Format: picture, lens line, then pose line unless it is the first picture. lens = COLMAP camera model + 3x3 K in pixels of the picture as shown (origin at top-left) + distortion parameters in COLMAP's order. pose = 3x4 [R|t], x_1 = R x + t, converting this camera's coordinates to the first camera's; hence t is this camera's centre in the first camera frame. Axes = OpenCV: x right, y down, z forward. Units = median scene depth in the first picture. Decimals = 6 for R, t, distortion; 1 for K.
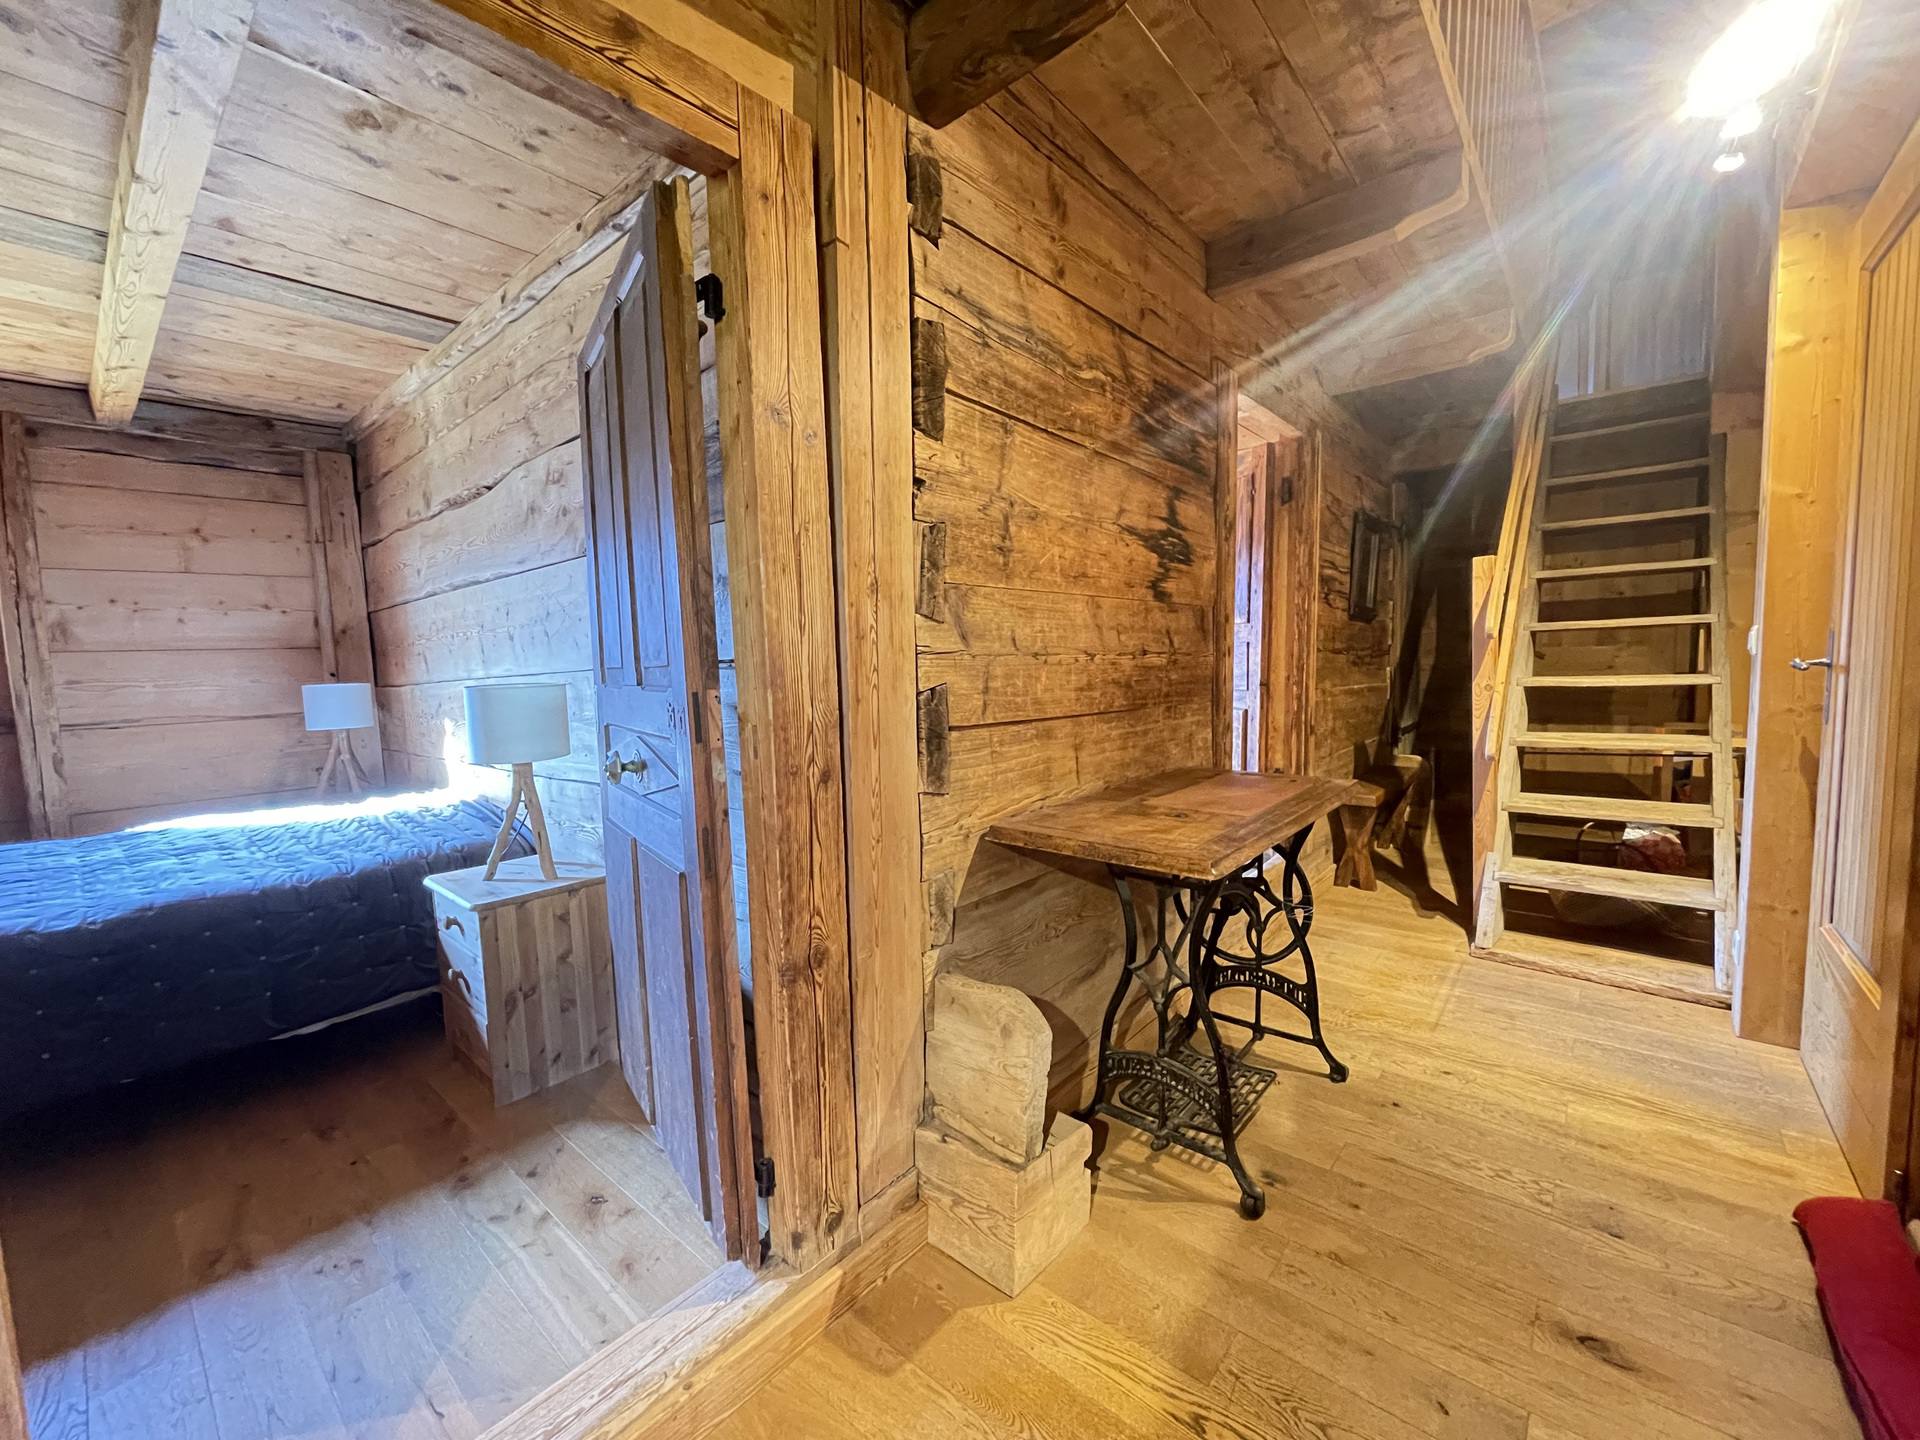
lens RADIAL K [[776.4, 0, 953.2], [0, 776.4, 723.7], [0, 0, 1]] dist [-0.002683, 0.000025]
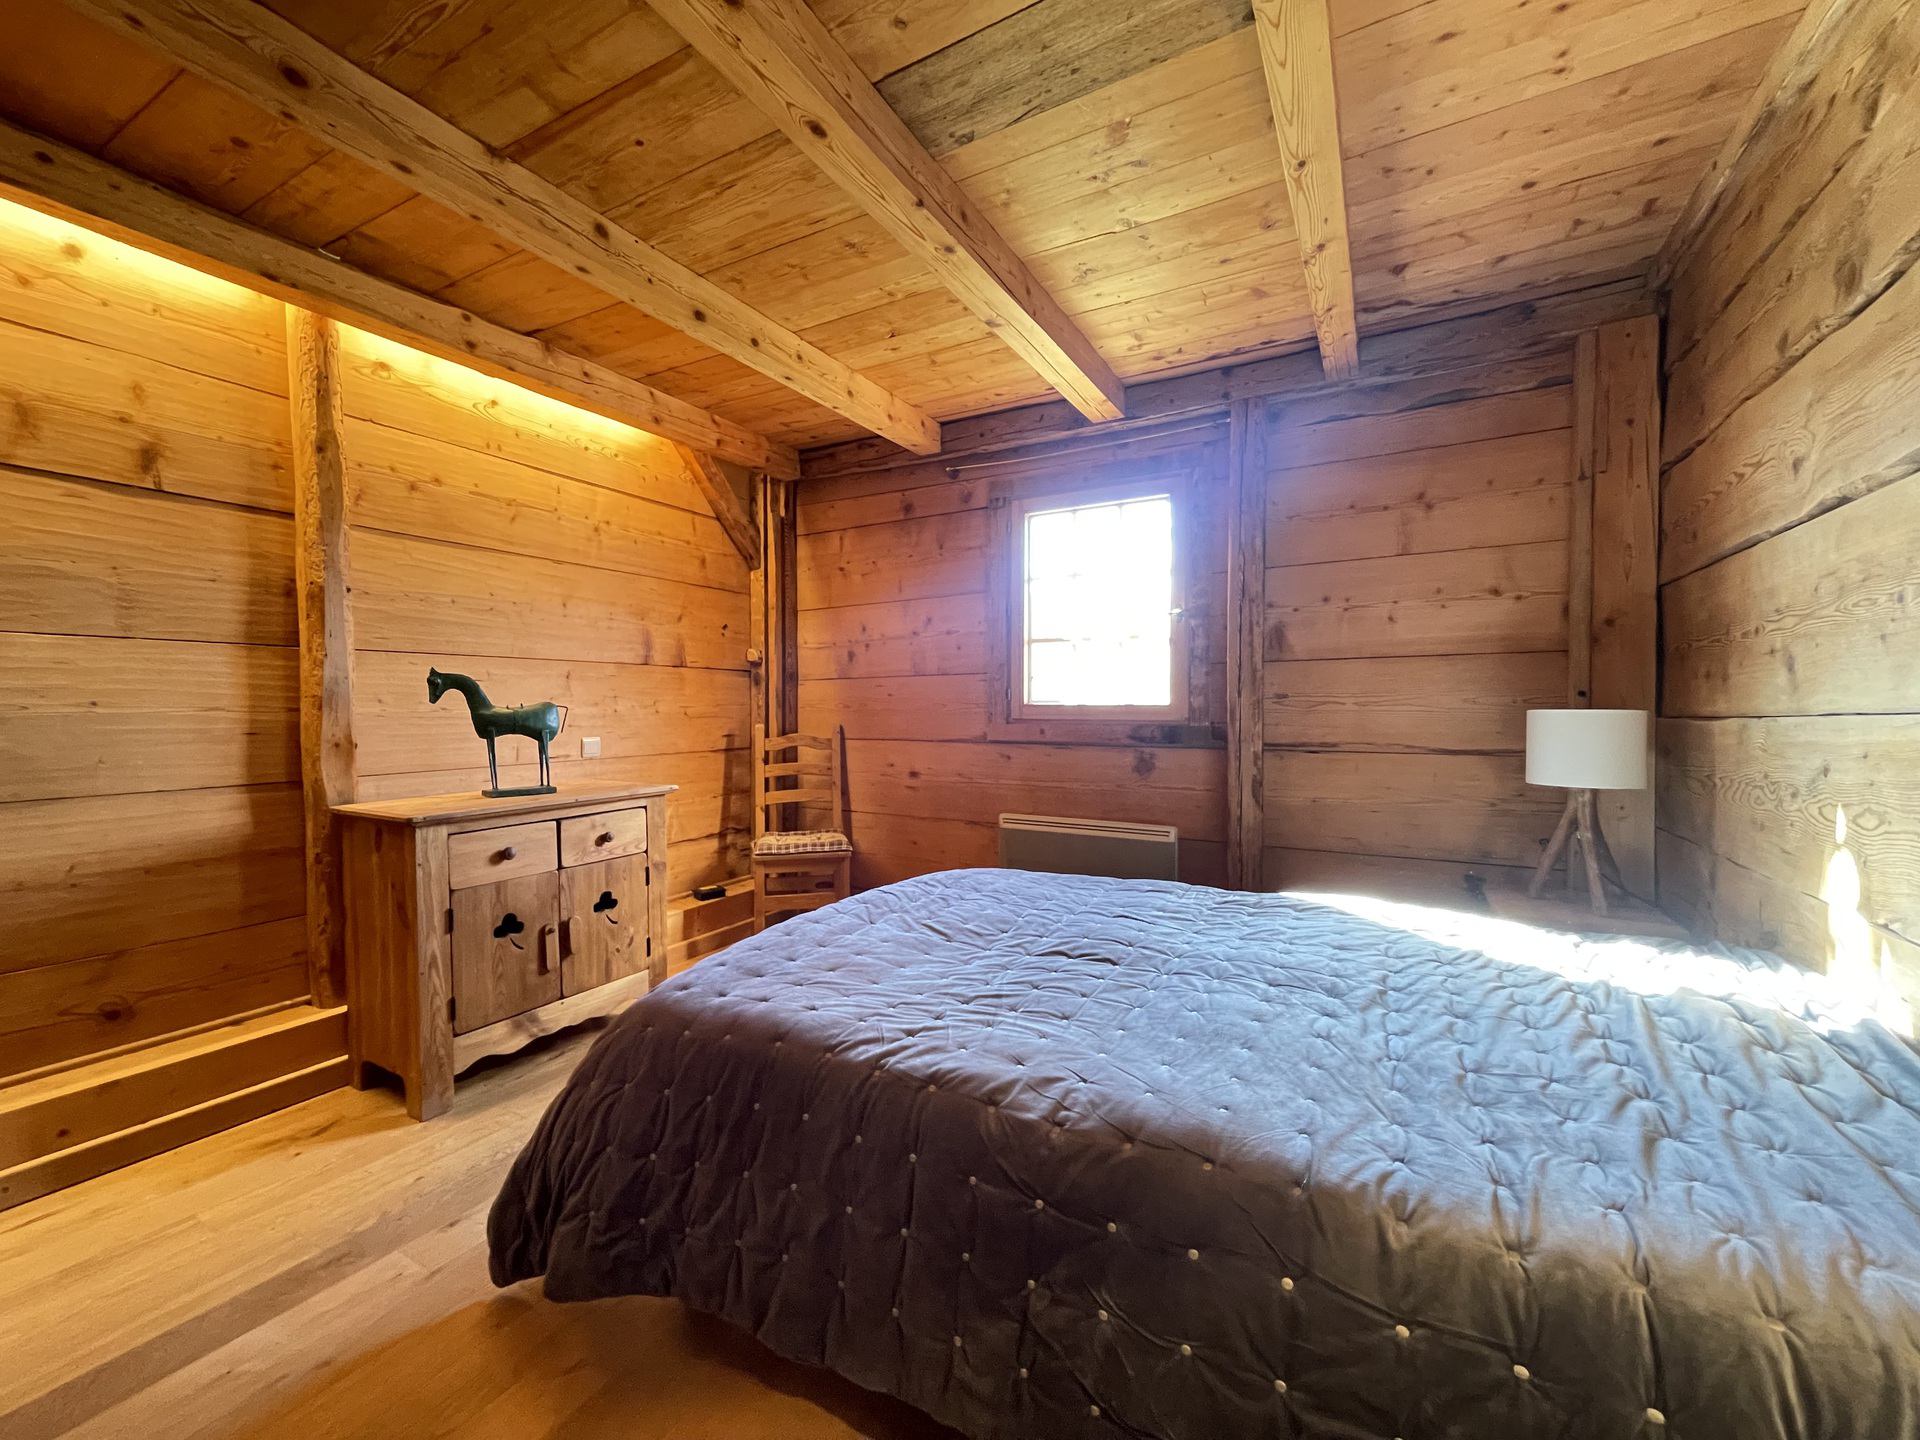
lens RADIAL K [[776.4, 0, 957.4], [0, 776.4, 725.7], [0, 0, 1]] dist [-0.002683, 0.000025]
pose [[0.203762, 0.059098, -0.977235, -0.320432], [-0.088362, 0.995213, 0.041761, -0.022024], [0.975025, 0.077841, 0.208008, 0.418231]]
